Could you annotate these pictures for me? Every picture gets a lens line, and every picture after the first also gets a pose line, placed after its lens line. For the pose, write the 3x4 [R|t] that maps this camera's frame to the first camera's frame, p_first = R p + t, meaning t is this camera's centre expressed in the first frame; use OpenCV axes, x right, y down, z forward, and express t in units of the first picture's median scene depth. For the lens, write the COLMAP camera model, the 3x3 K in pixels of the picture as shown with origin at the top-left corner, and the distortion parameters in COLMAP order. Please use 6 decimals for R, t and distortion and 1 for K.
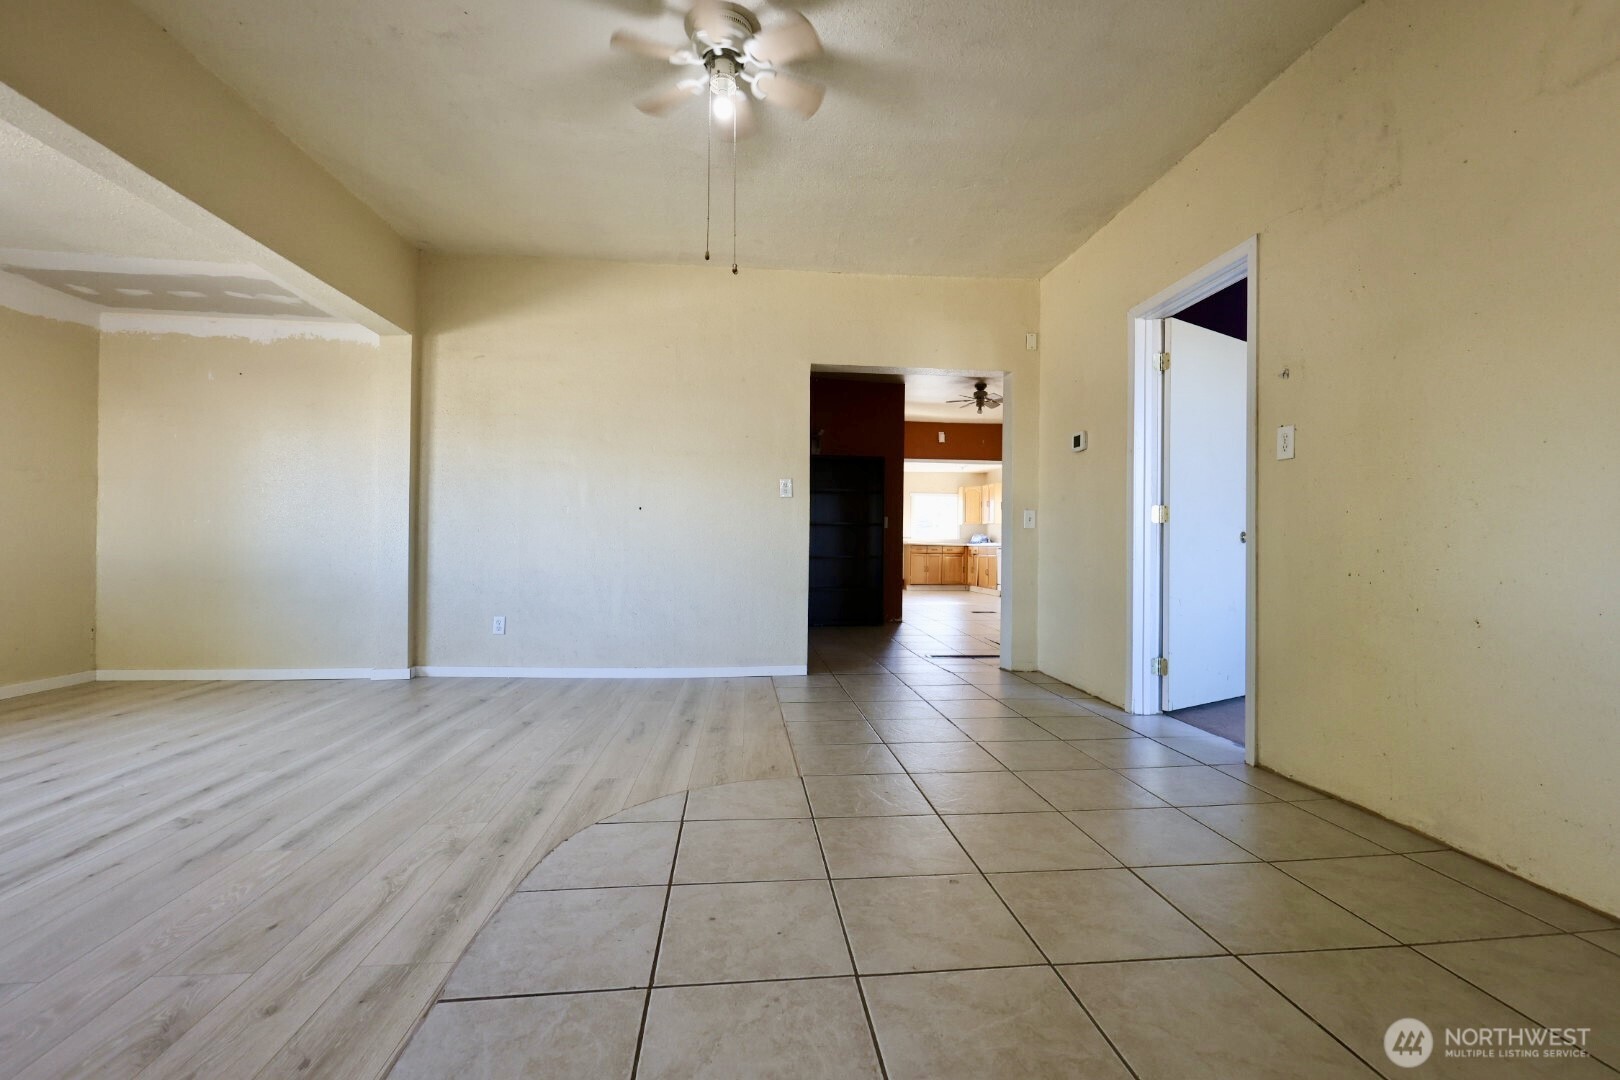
lens RADIAL K [[706.6, 0, 816.5], [0, 706.6, 540.3], [0, 0, 1]] dist [0.006605, 0.000580]
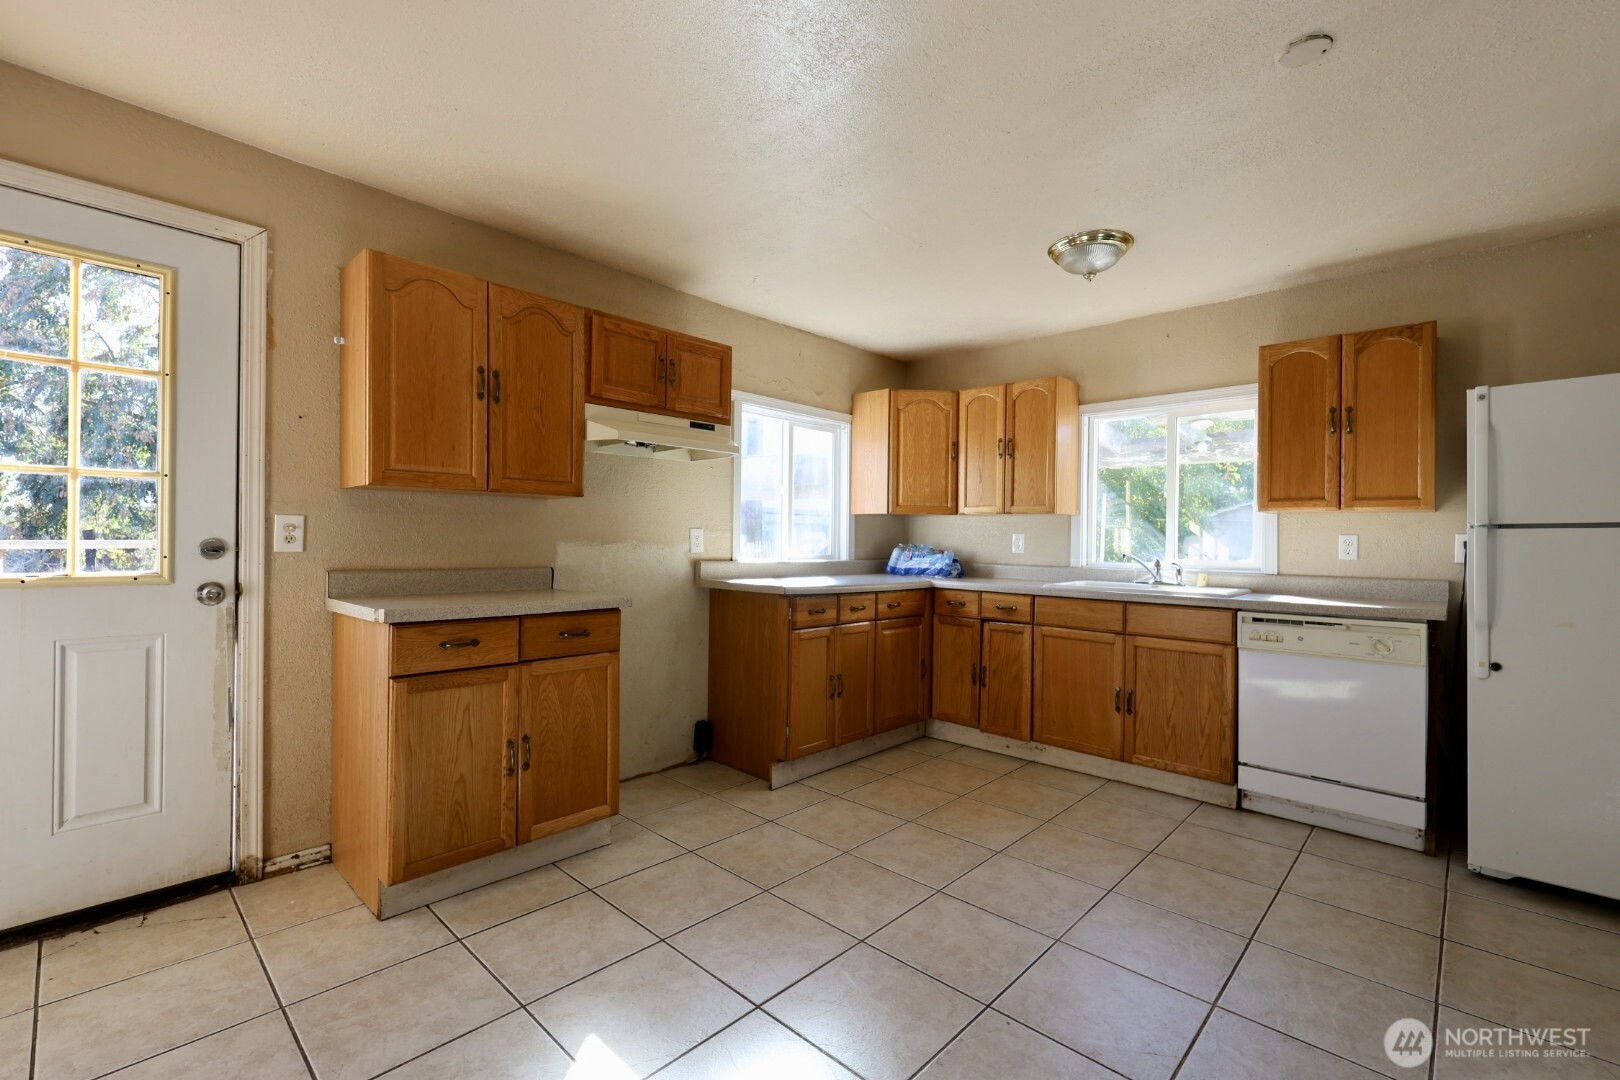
lens RADIAL K [[706.6, 0, 802.5], [0, 706.6, 540.3], [0, 0, 1]] dist [0.006605, 0.000580]
pose [[0.771928, -0.000999, 0.635709, -0.042780], [-0.007020, 0.999924, 0.010096, -0.046237], [-0.635671, -0.012256, 0.771863, 2.643259]]
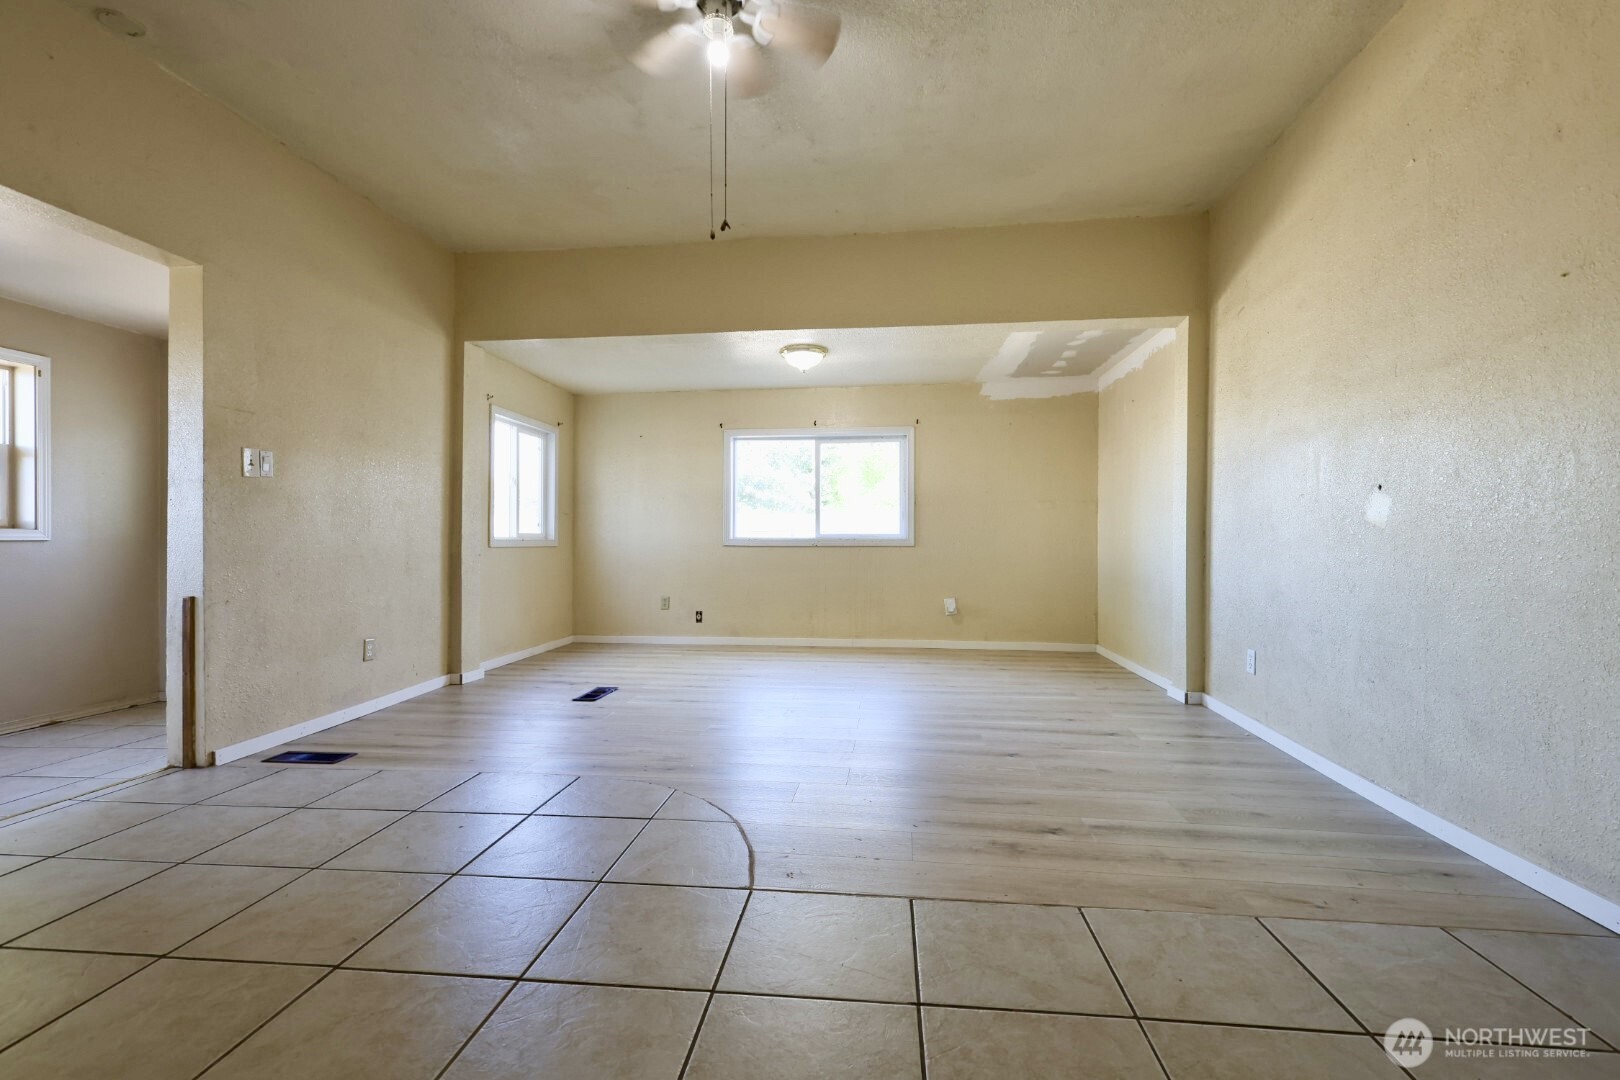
lens RADIAL K [[706.6, 0, 813.5], [0, 706.6, 534.0], [0, 0, 1]] dist [0.006605, 0.000580]
pose [[-0.211365, -0.018266, -0.977237, 0.420898], [-0.000999, 0.999829, -0.018473, -0.000239], [0.977407, -0.002928, -0.211347, 0.783400]]
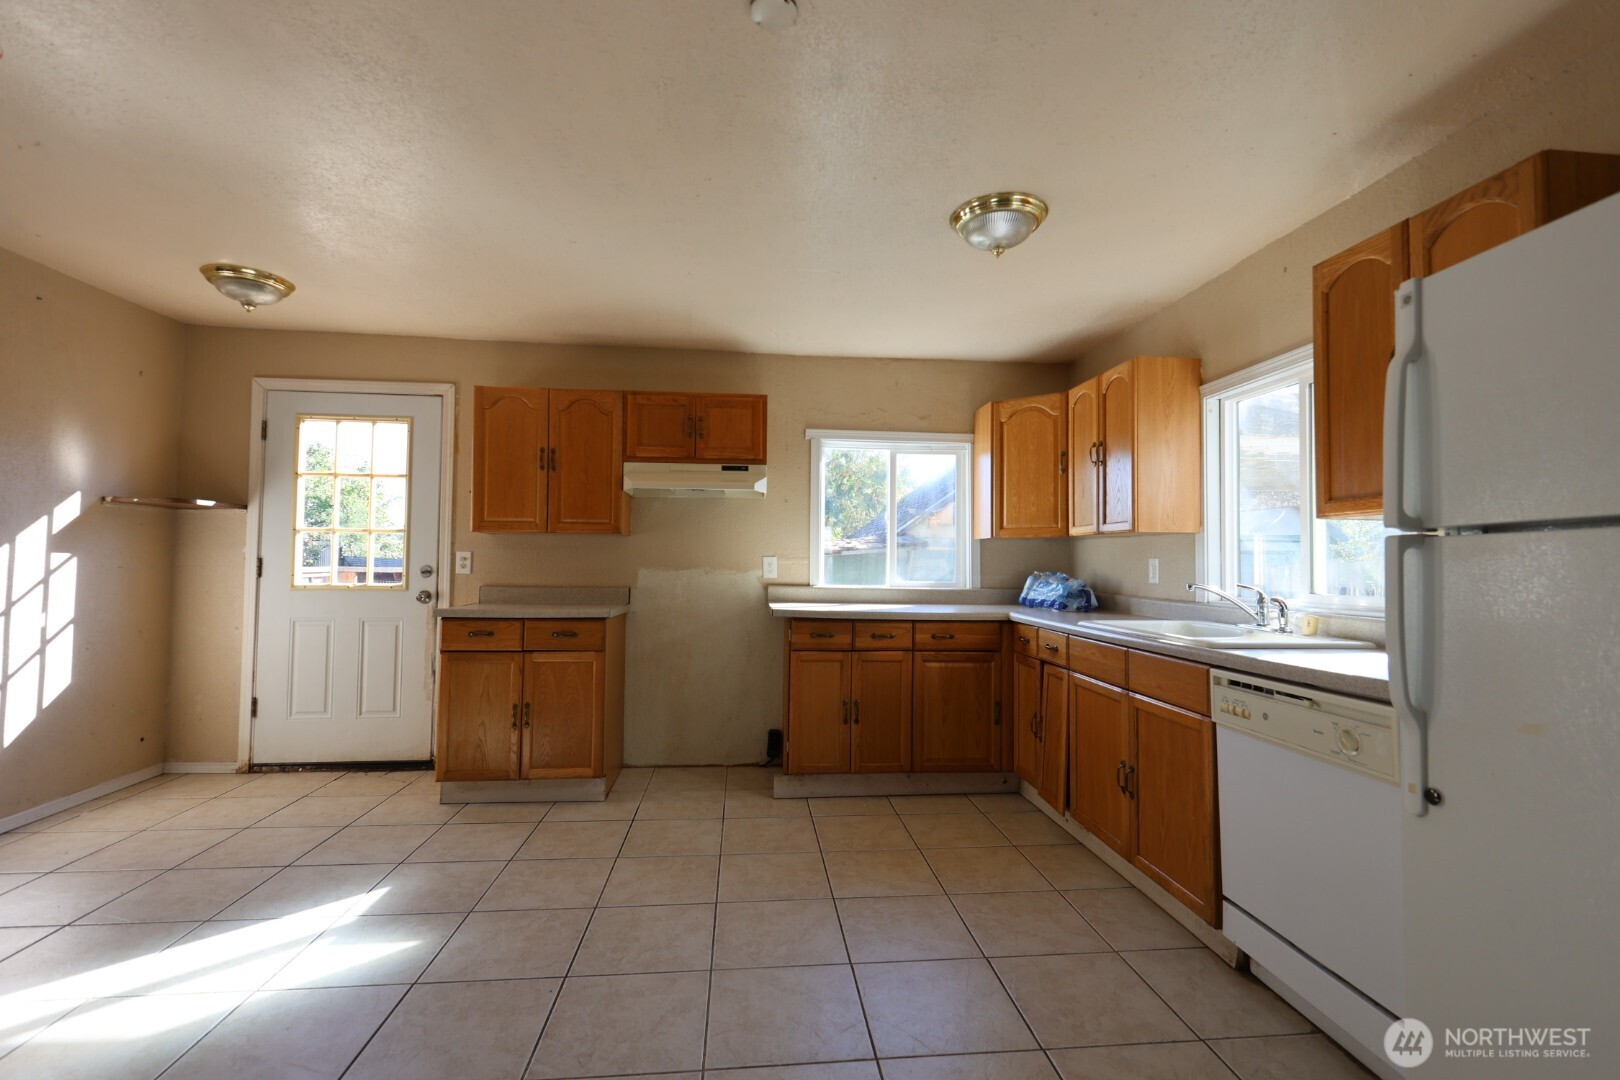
lens RADIAL K [[706.6, 0, 806.2], [0, 706.6, 541.3], [0, 0, 1]] dist [0.006605, 0.000580]
pose [[0.999568, -0.001270, -0.029351, 0.478892], [0.000394, 0.999554, -0.029847, -0.043153], [0.029376, 0.029822, 0.999123, 2.420465]]
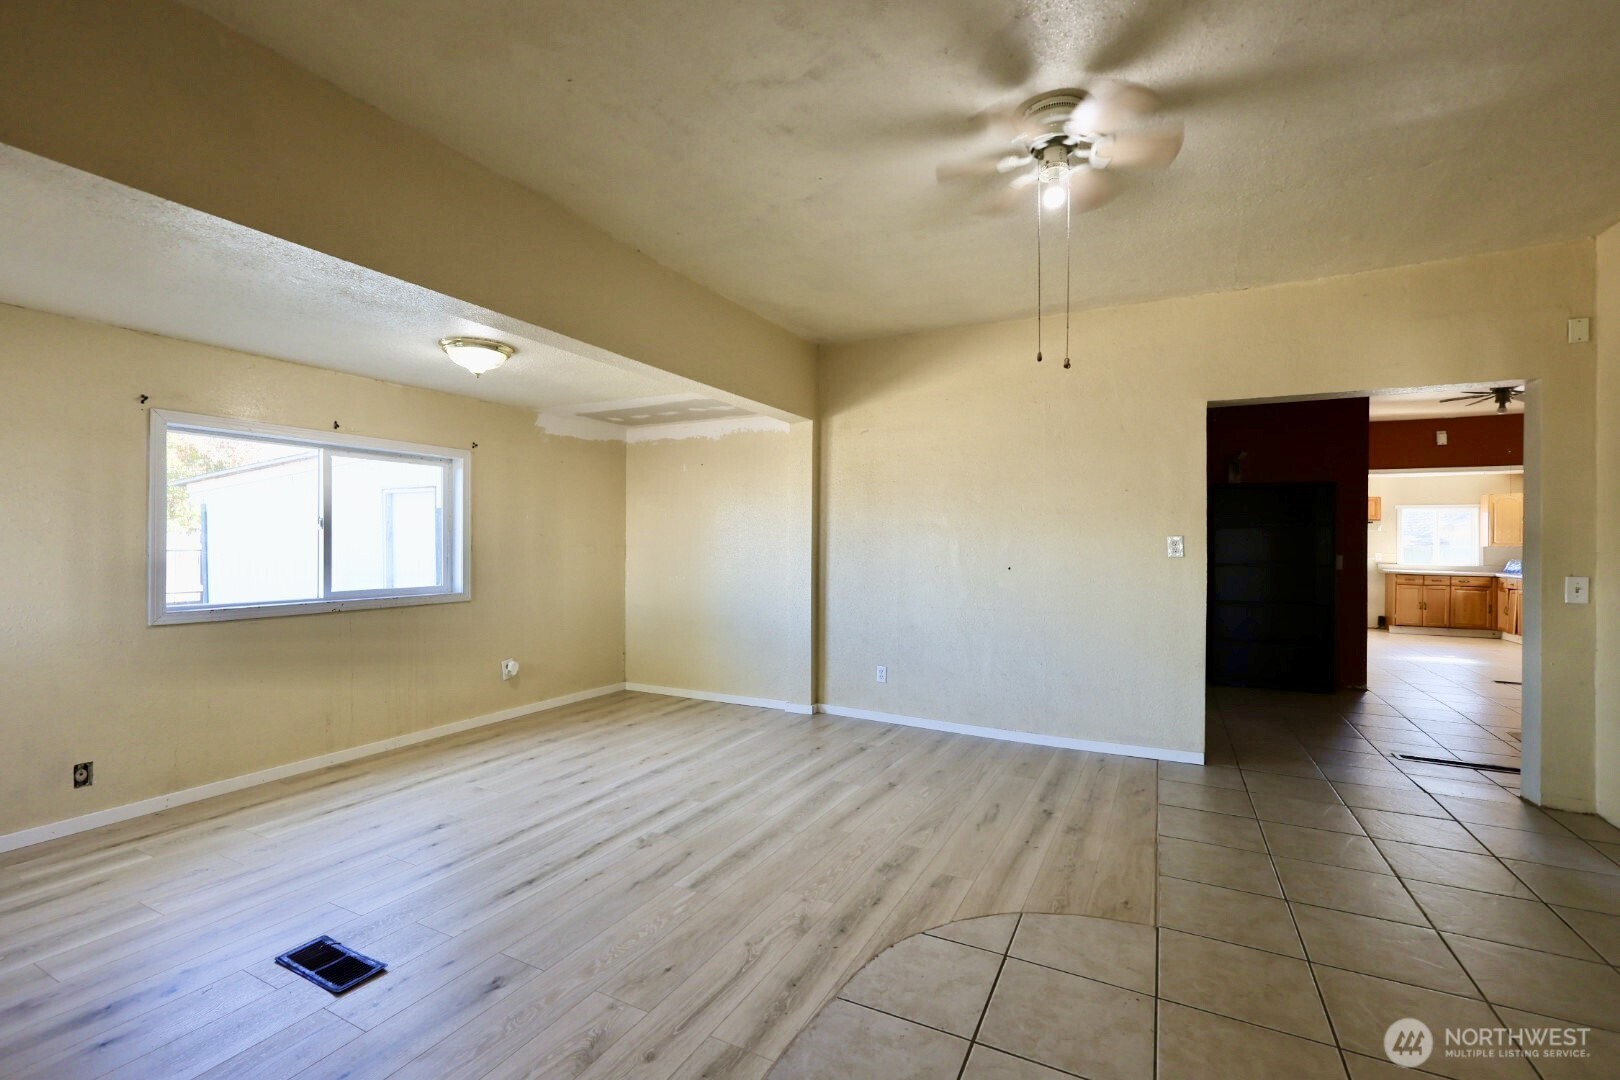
lens RADIAL K [[706.6, 0, 811.9], [0, 706.6, 543.7], [0, 0, 1]] dist [0.006605, 0.000580]
pose [[0.840190, -0.005196, -0.542268, 0.062781], [0.004766, 0.999986, -0.002198, -0.089639], [0.542272, -0.000737, 0.840203, 0.022018]]
